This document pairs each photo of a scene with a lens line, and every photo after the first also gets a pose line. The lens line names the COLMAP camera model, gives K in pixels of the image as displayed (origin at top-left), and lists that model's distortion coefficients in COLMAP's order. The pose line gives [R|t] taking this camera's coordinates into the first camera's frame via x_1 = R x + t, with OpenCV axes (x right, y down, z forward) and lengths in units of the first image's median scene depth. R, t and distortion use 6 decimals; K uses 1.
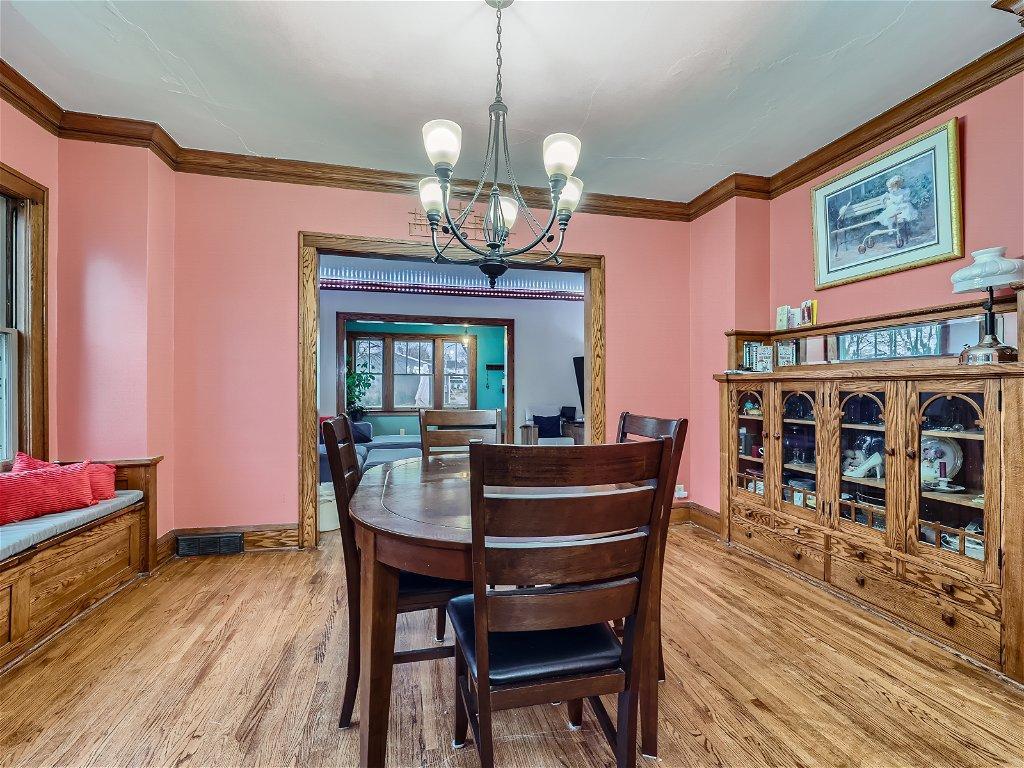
lens RADIAL K [[462.8, 0, 512.0], [0, 462.8, 384.0], [0, 0, 1]] dist [0.000057, -0.000012]
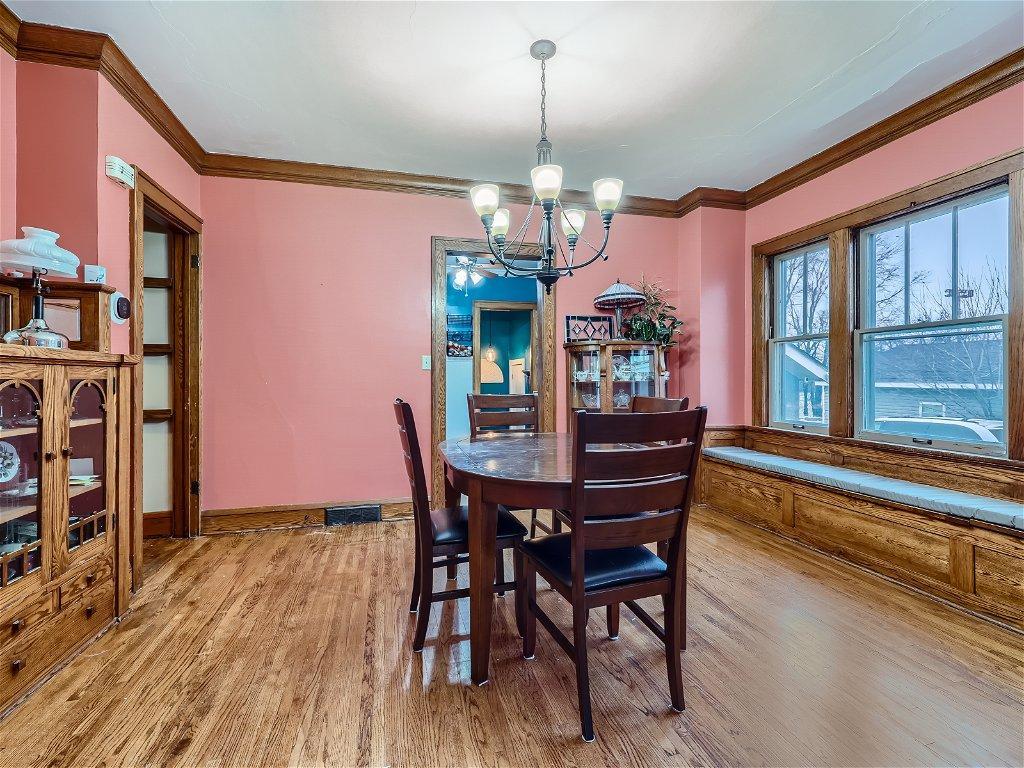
lens RADIAL K [[462.8, 0, 512.0], [0, 462.8, 384.0], [0, 0, 1]] dist [0.000057, -0.000012]
pose [[-0.999567, -0.010907, -0.027326, 0.078174], [-0.010975, 0.999937, 0.002345, 0.015565], [0.027299, 0.002644, -0.999624, 1.880966]]
